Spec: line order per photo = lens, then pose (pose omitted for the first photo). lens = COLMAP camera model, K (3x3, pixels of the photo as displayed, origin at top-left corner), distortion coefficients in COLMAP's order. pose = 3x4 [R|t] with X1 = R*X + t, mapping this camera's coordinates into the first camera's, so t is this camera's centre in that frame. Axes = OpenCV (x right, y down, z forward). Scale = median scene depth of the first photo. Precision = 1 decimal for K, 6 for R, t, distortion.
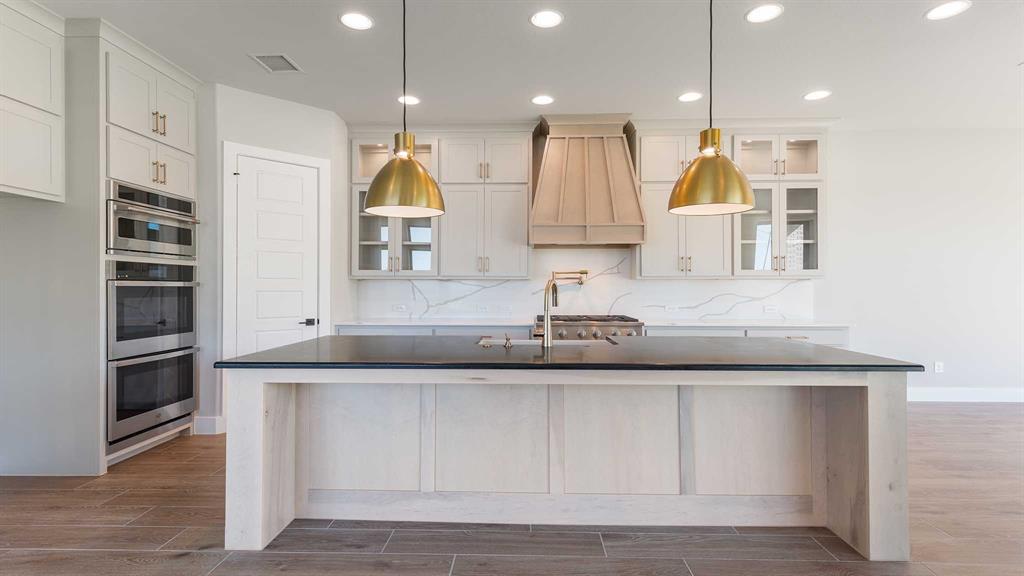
lens RADIAL K [[506.9, 0, 512.0], [0, 506.9, 288.0], [0, 0, 1]] dist [0.004862, 0.000935]
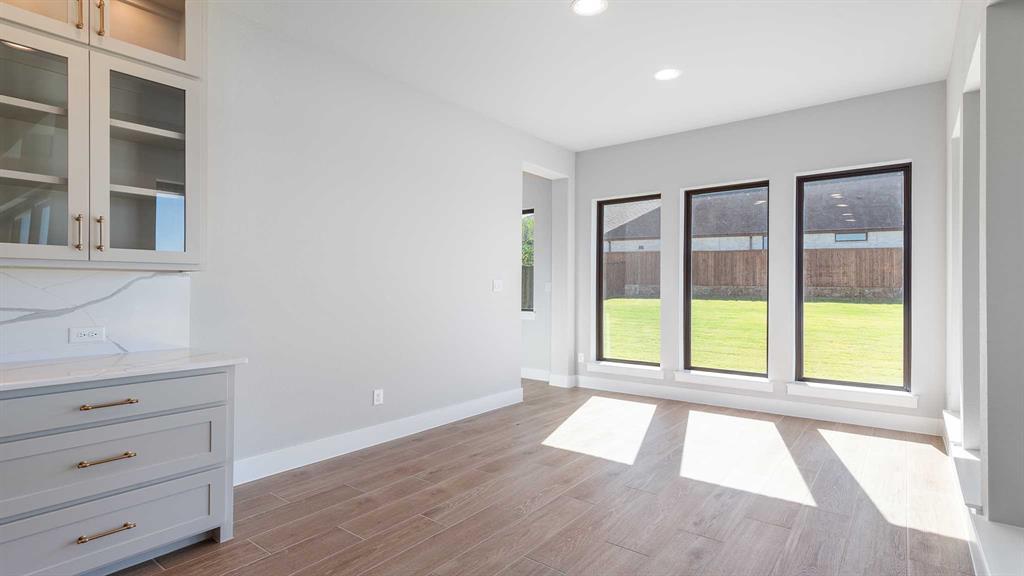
lens RADIAL K [[506.9, 0, 512.0], [0, 506.9, 288.0], [0, 0, 1]] dist [0.004862, 0.000935]
pose [[0.587804, 0.002760, 0.808999, 0.496710], [-0.001648, 0.999996, -0.002215, -0.000364], [-0.809002, -0.000031, 0.587806, 0.571613]]
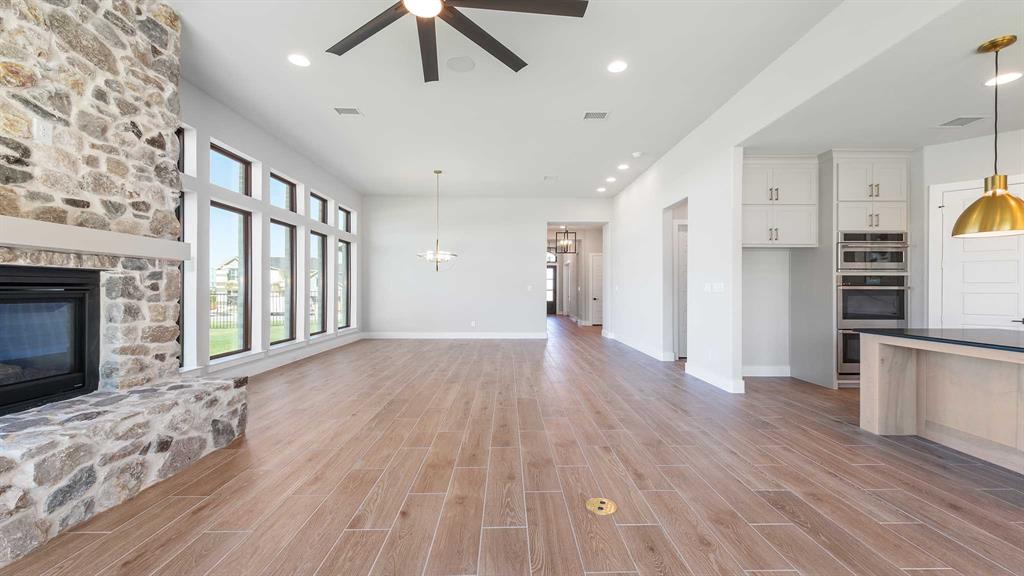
lens RADIAL K [[395.4, 0, 512.0], [0, 395.4, 288.0], [0, 0, 1]] dist [-0.001667, -0.000153]
pose [[0.045257, -0.001563, -0.998974, 0.507462], [-0.005722, 0.999982, -0.001824, 0.001664], [0.998959, 0.005799, 0.045247, -0.217924]]
